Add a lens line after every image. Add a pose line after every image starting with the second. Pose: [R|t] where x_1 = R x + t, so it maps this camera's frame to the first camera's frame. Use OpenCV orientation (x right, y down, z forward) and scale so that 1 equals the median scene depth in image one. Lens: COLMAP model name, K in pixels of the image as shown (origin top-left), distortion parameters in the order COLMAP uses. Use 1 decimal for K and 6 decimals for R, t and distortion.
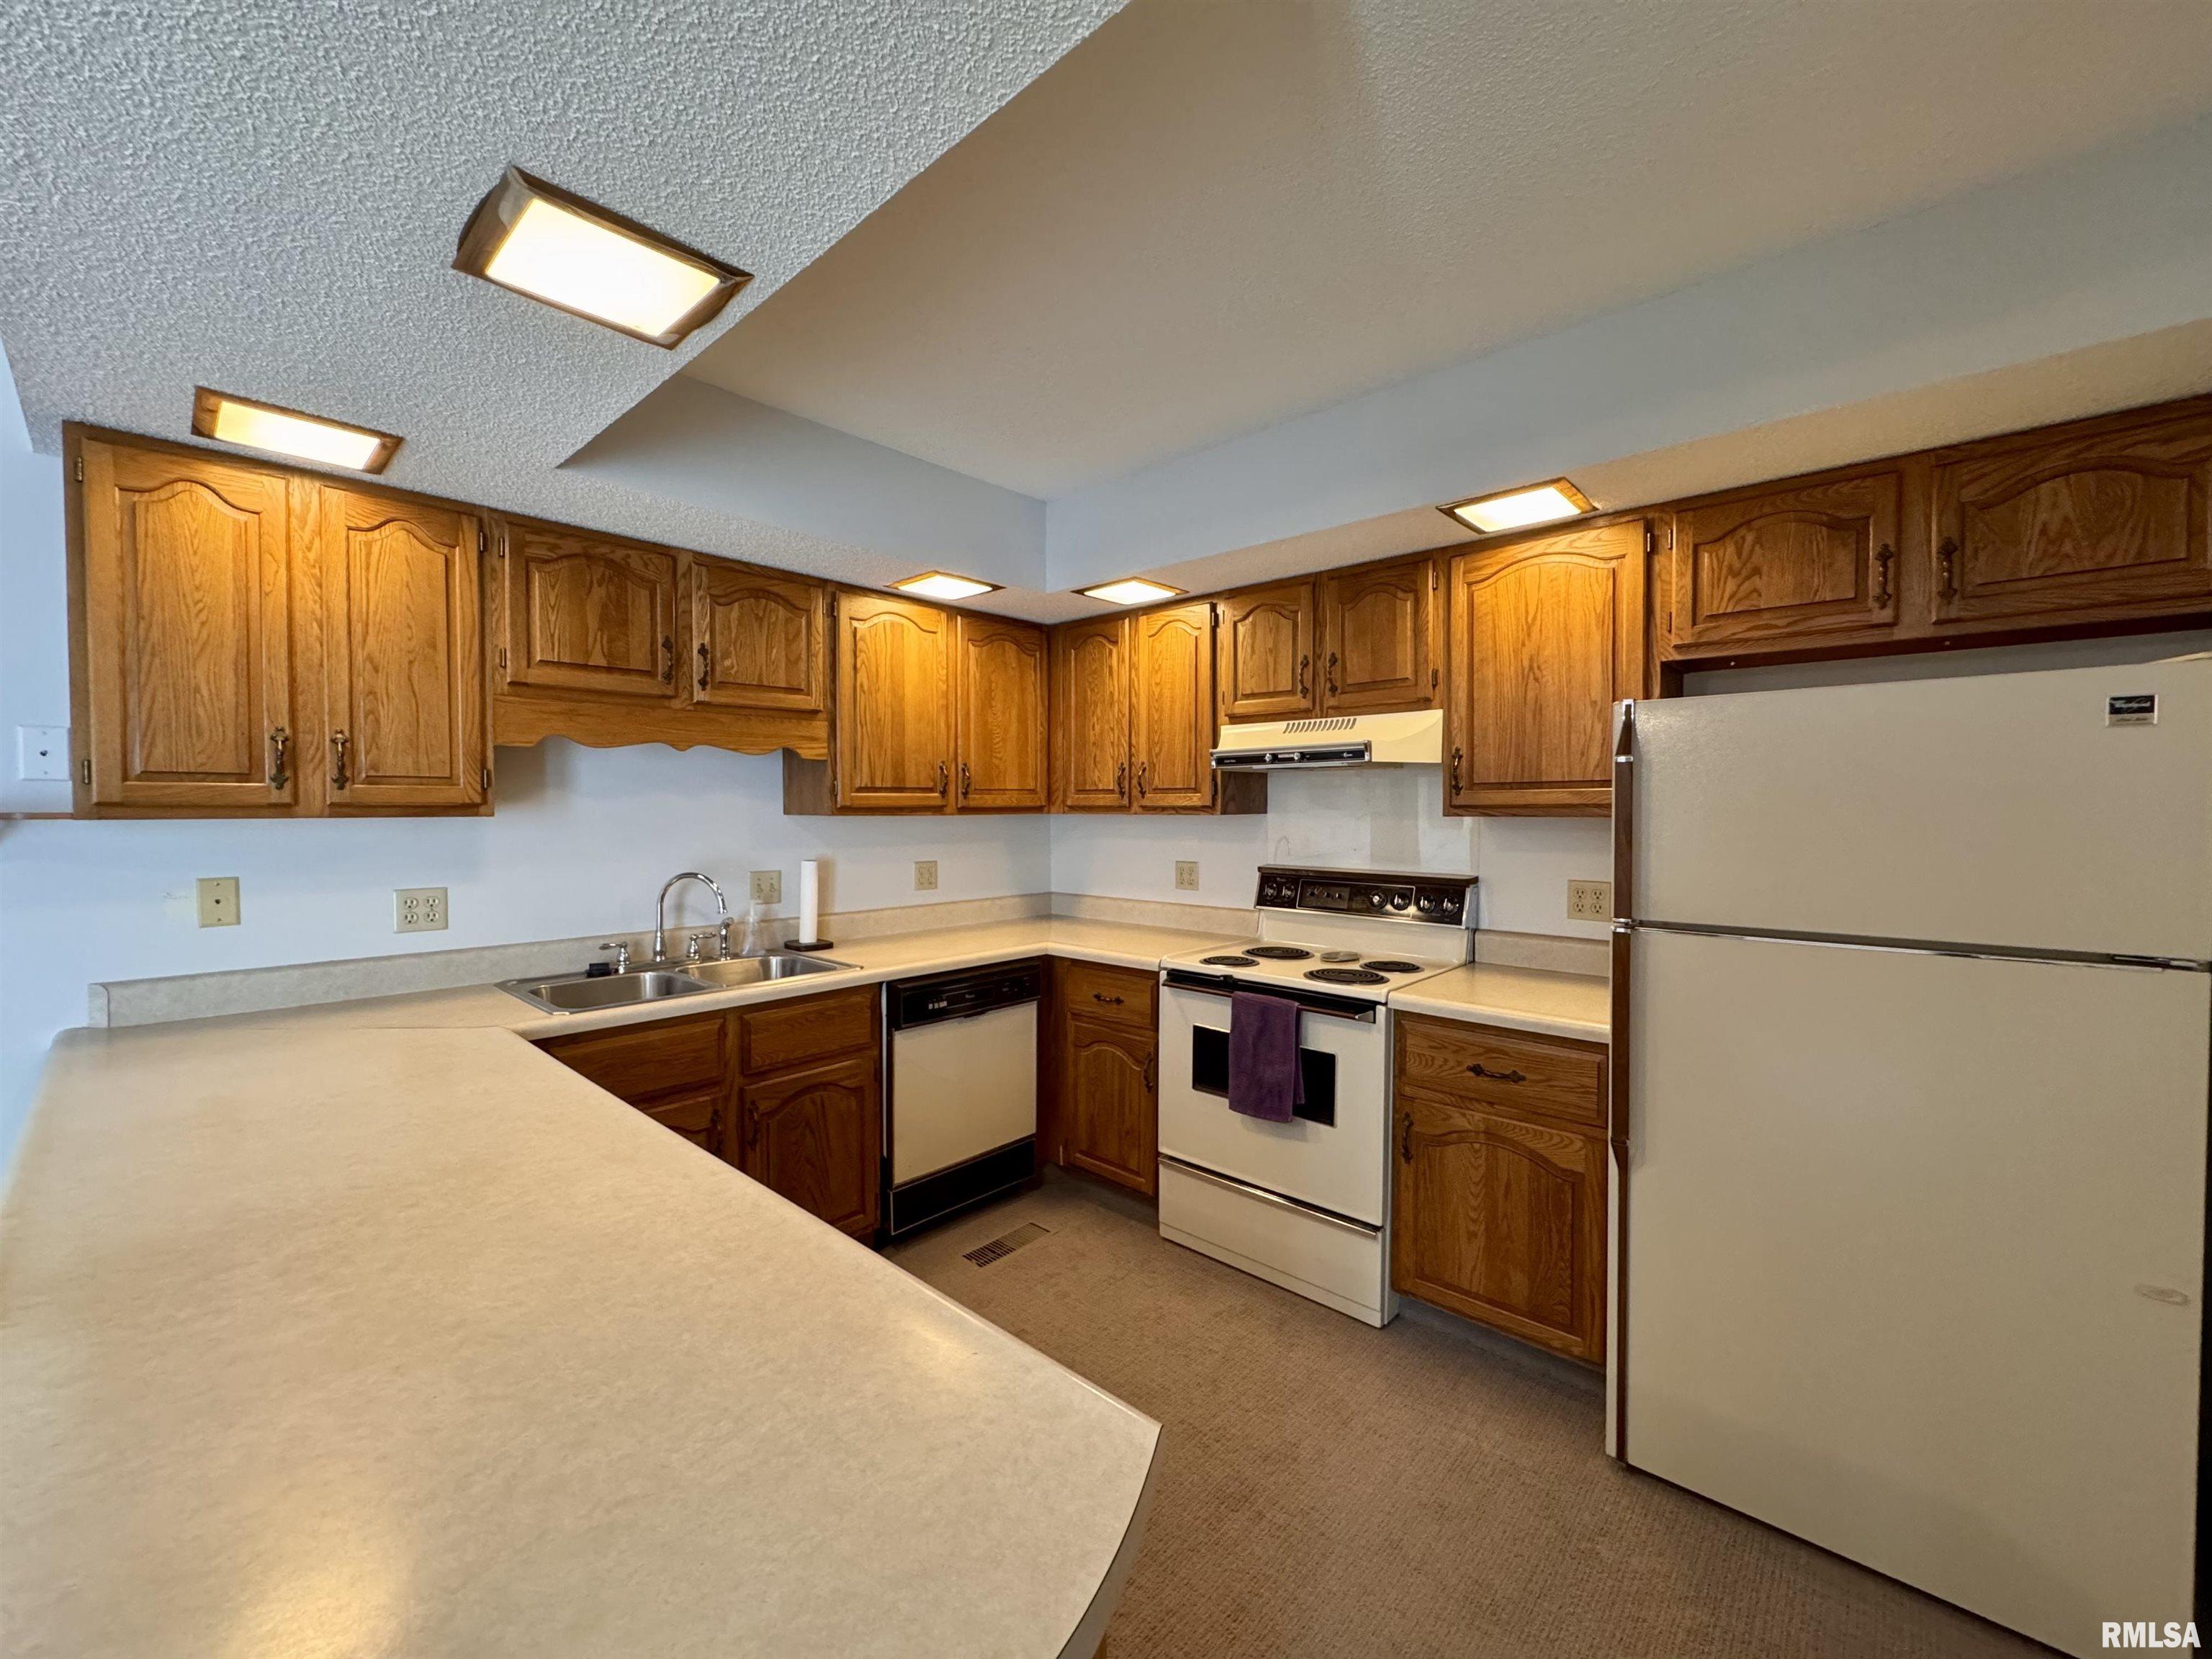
lens RADIAL K [[881.0, 0, 1104.9], [0, 881.0, 830.9], [0, 0, 1]] dist [-0.003590, 0.000071]
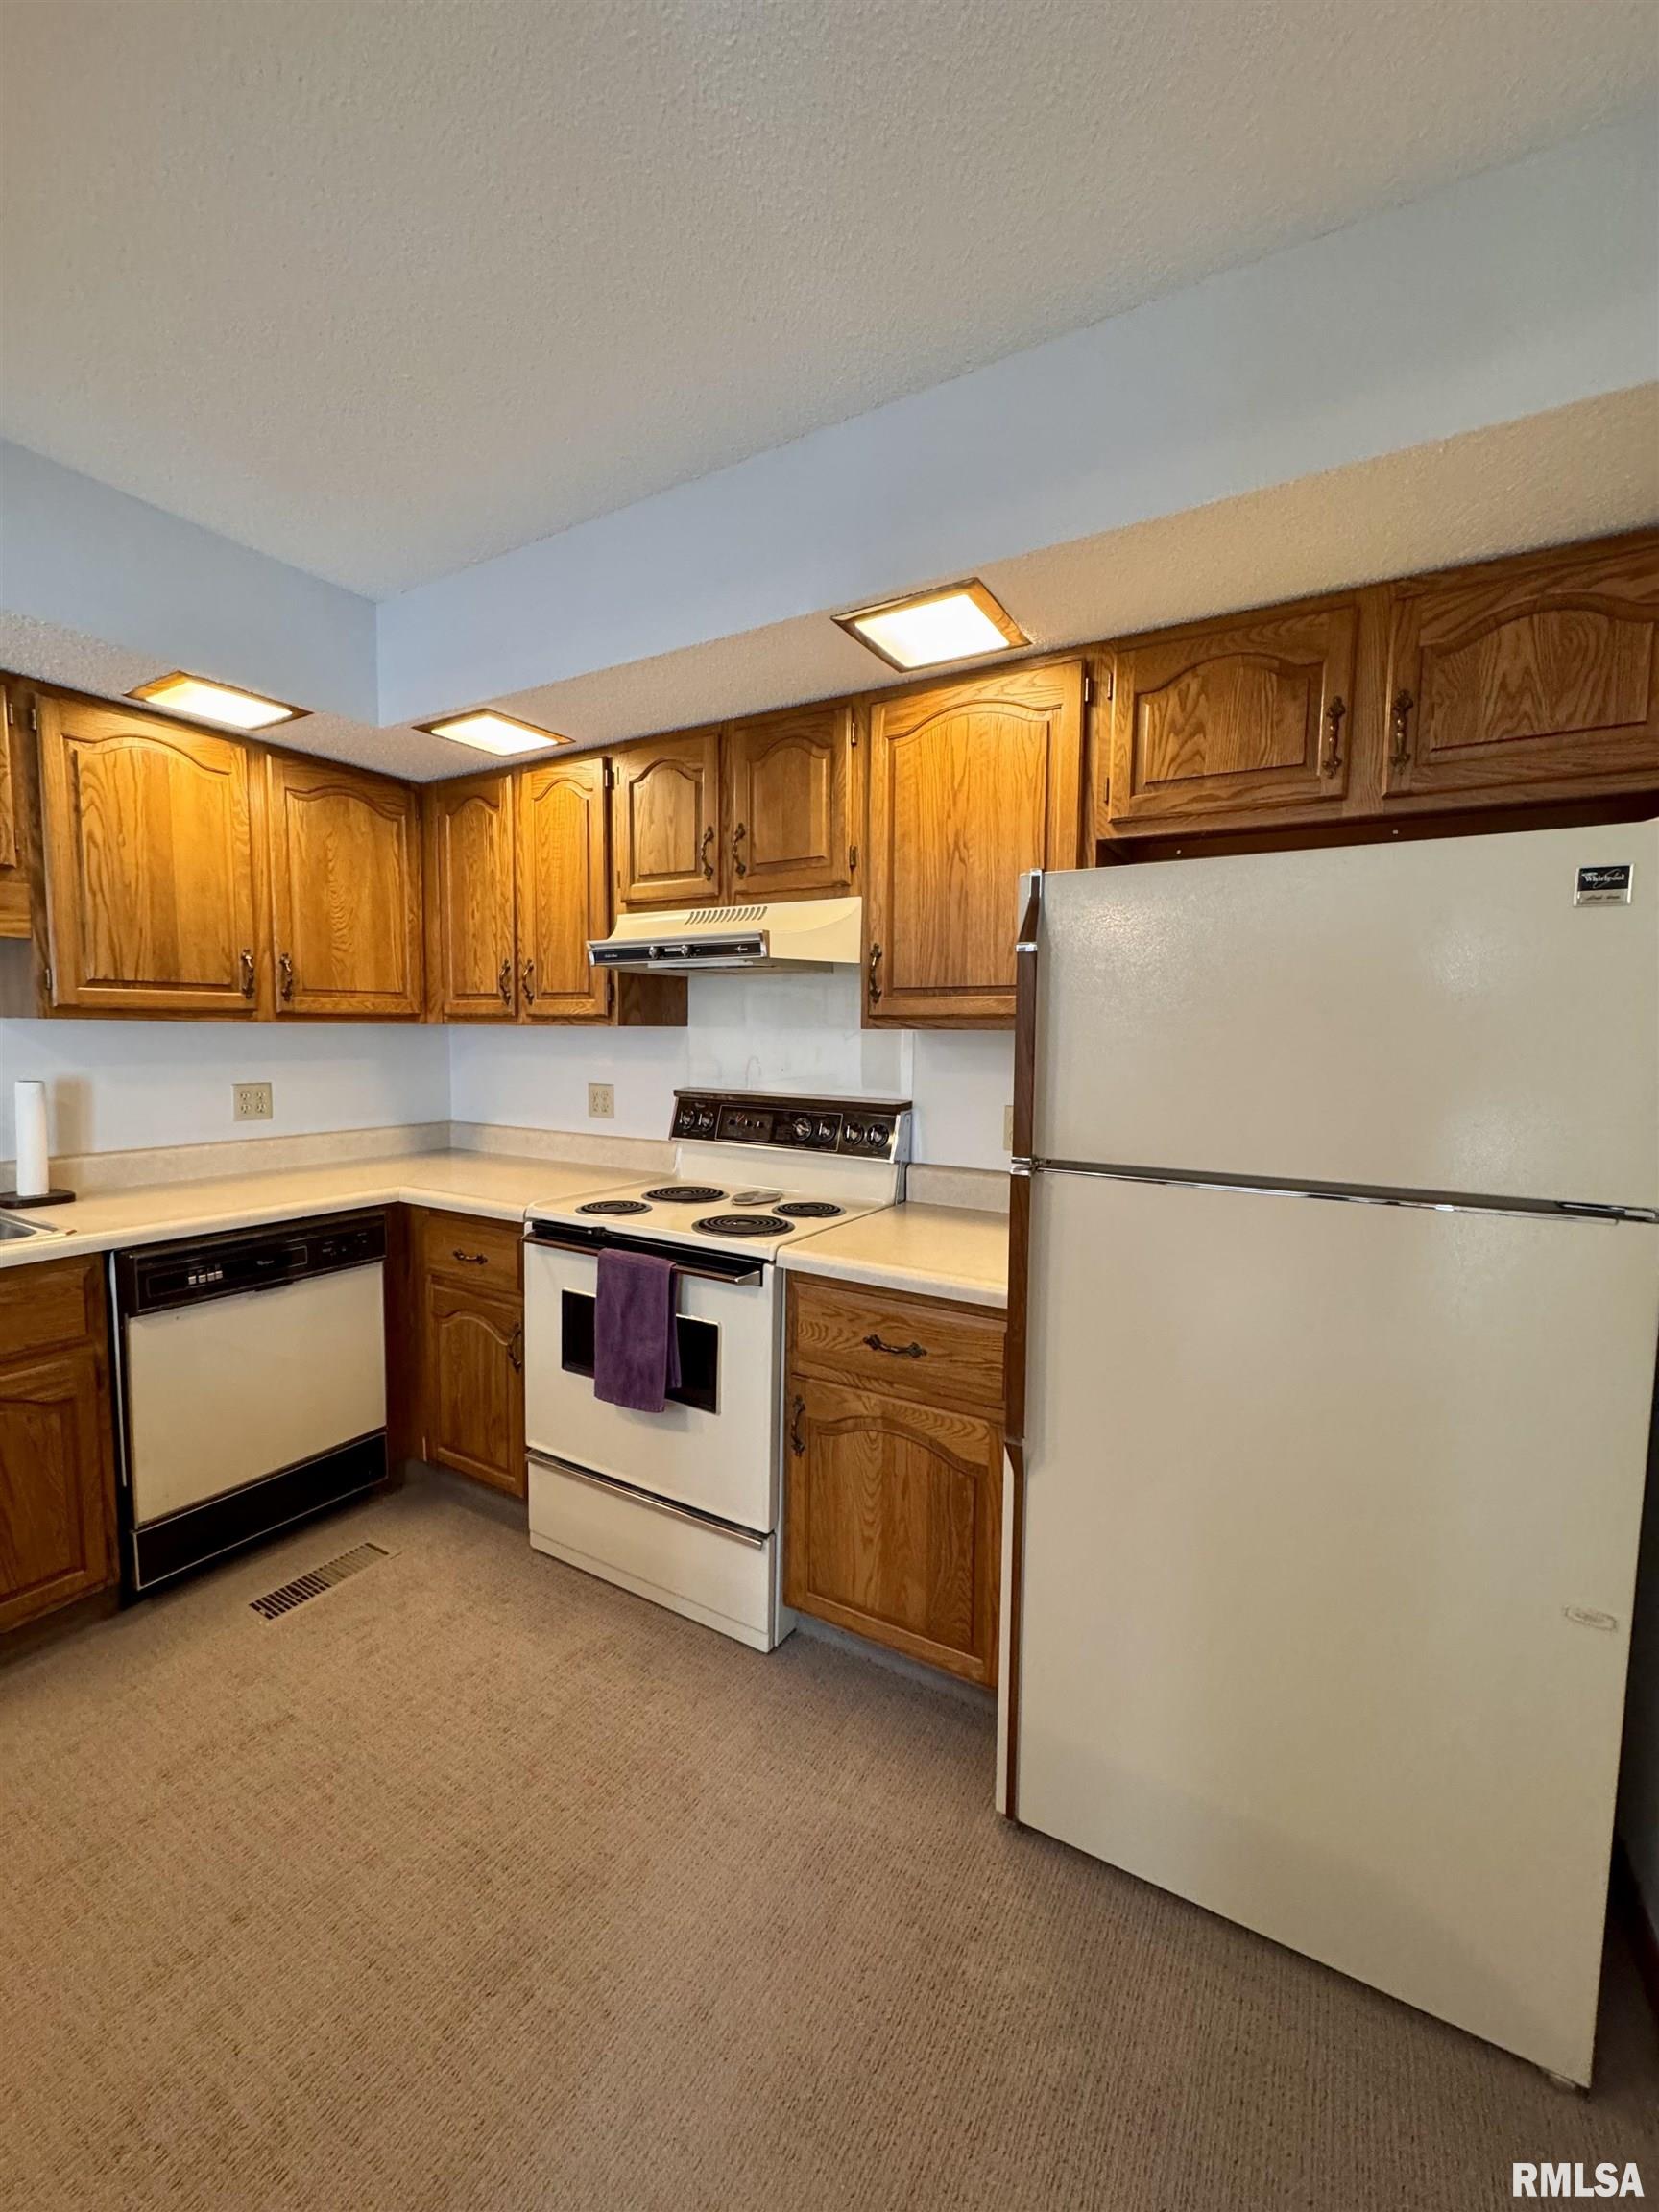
lens RADIAL K [[881.0, 0, 829.0], [0, 881.0, 1106.8], [0, 0, 1]] dist [-0.003590, 0.000071]
pose [[0.978909, -0.003702, 0.204265, 0.185537], [-0.008390, 0.998264, 0.058297, 0.008403], [-0.204126, -0.058781, 0.977178, 0.198362]]
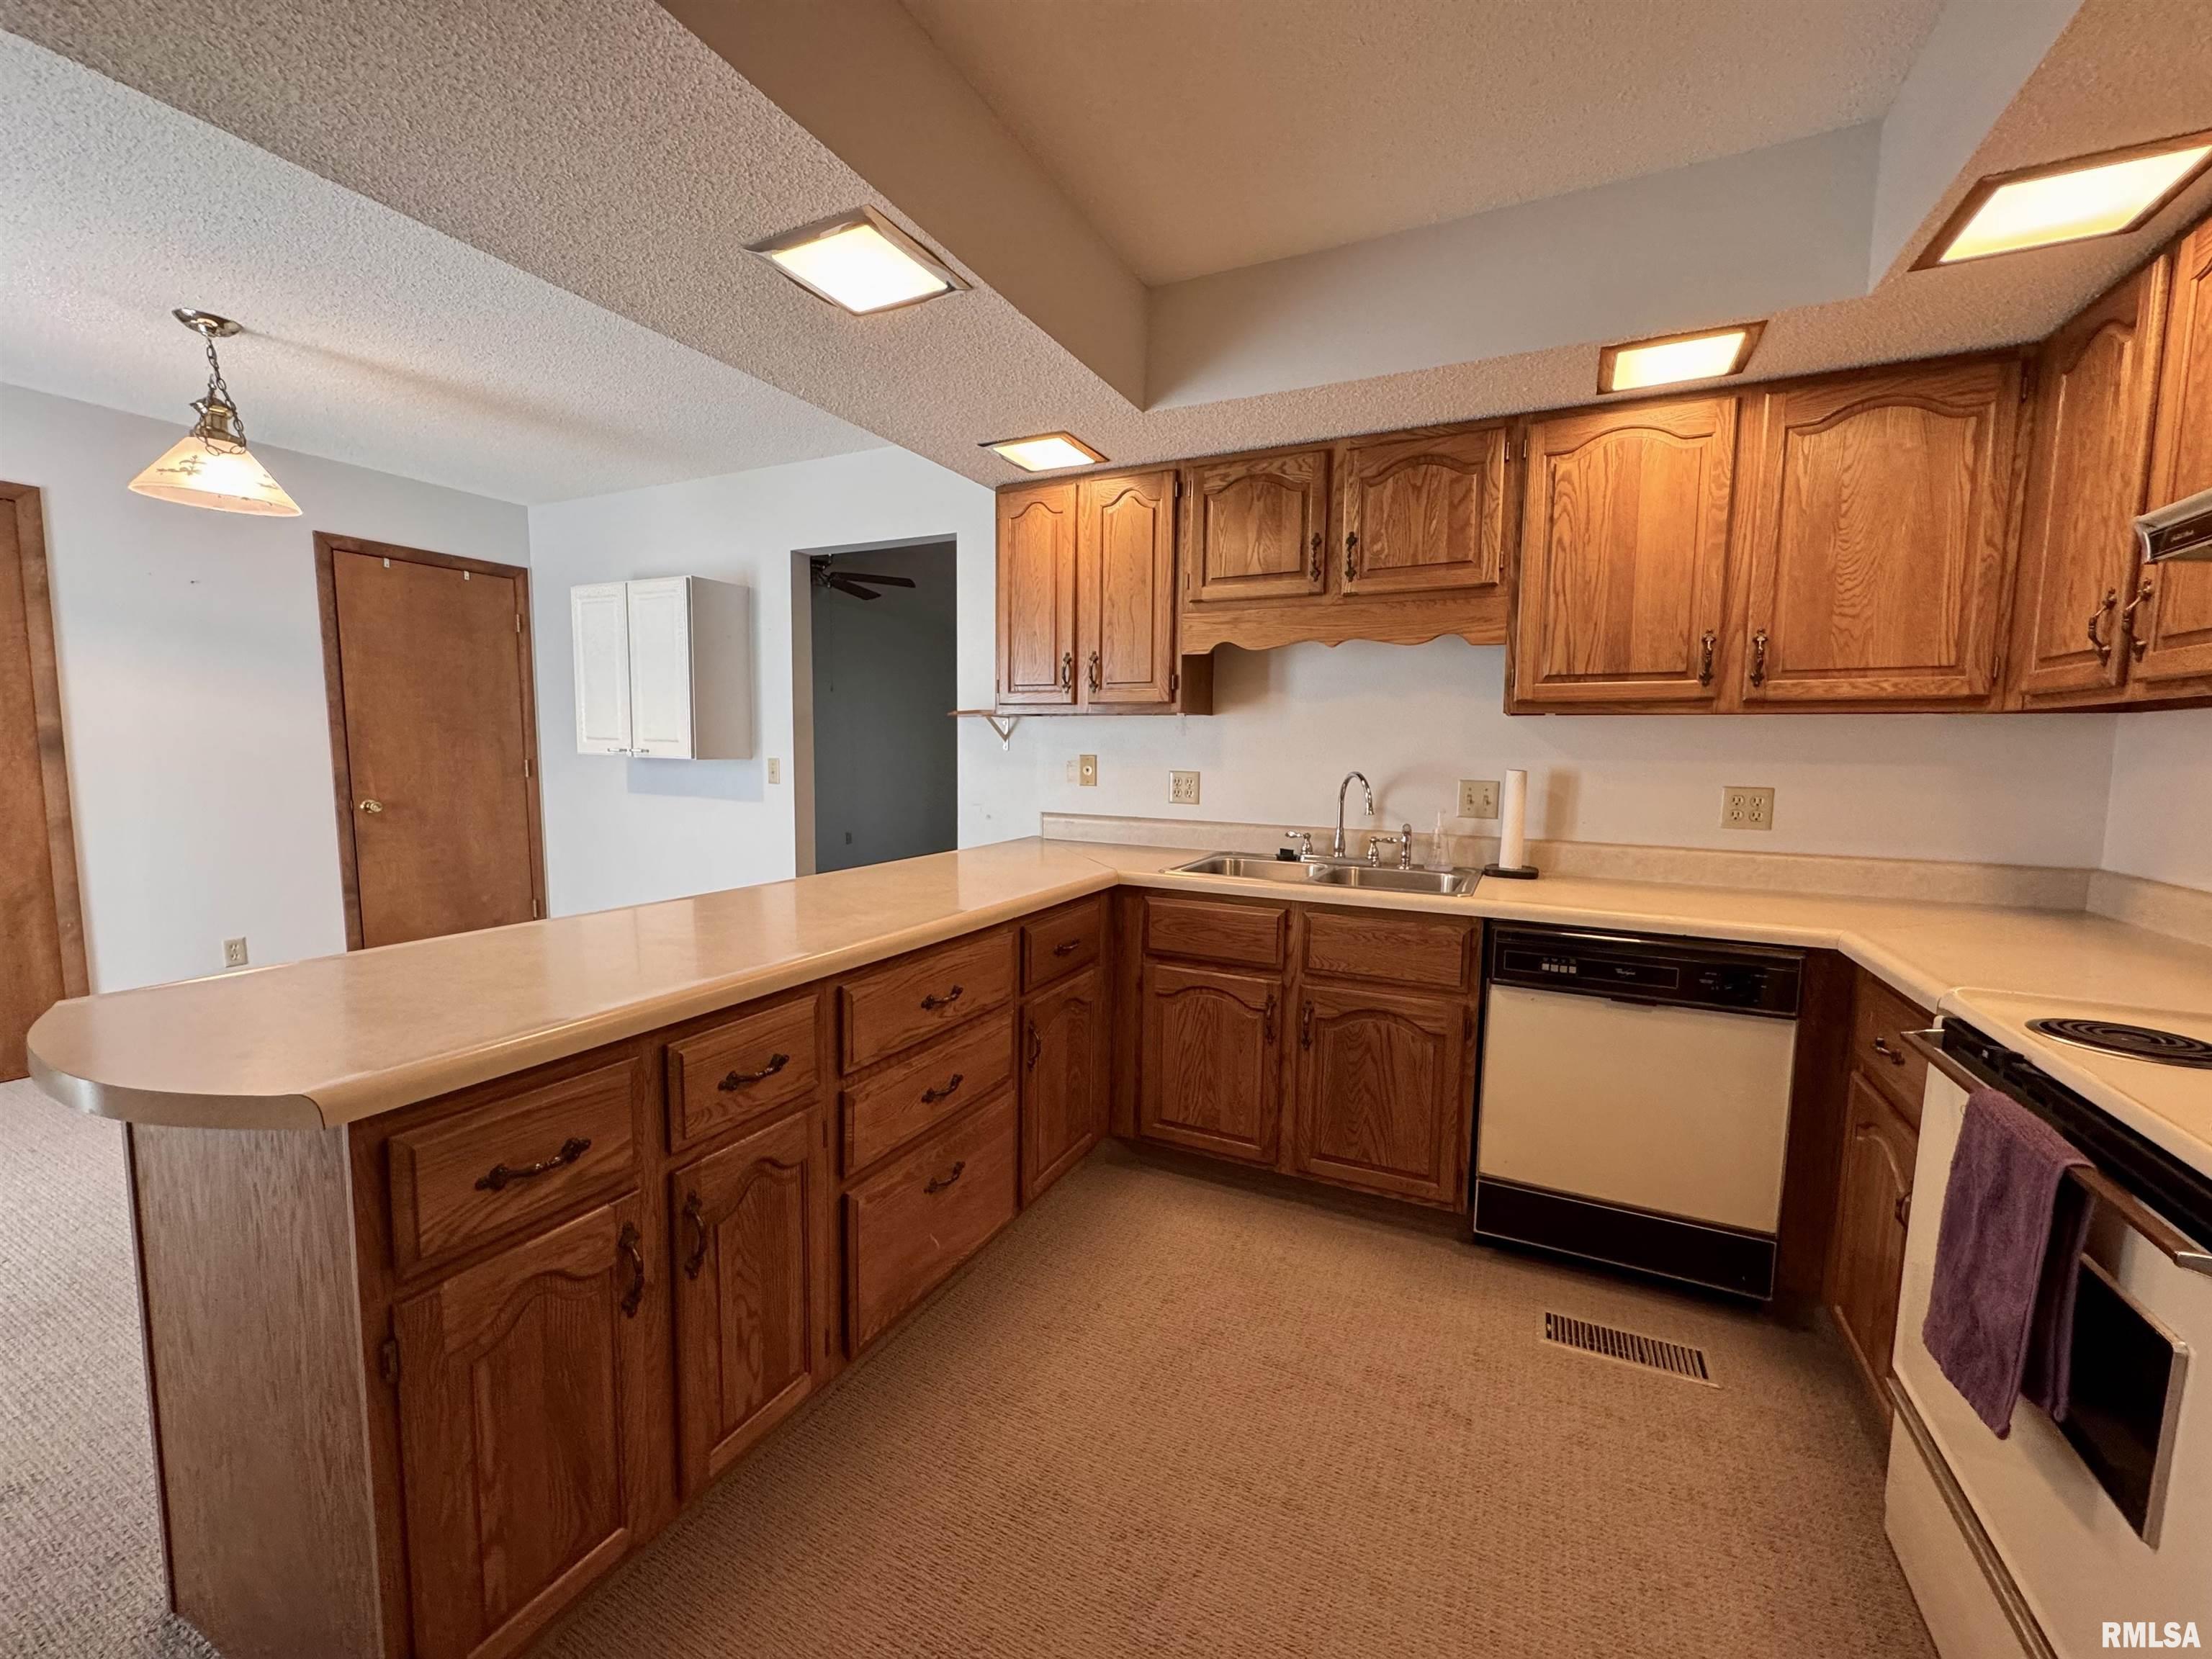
lens RADIAL K [[881.0, 0, 1108.6], [0, 881.0, 828.8], [0, 0, 1]] dist [-0.003590, 0.000071]
pose [[0.280713, 0.095600, -0.955019, 0.421607], [-0.037752, 0.995357, 0.088541, 0.035360], [0.959049, 0.011199, 0.283019, 0.472459]]
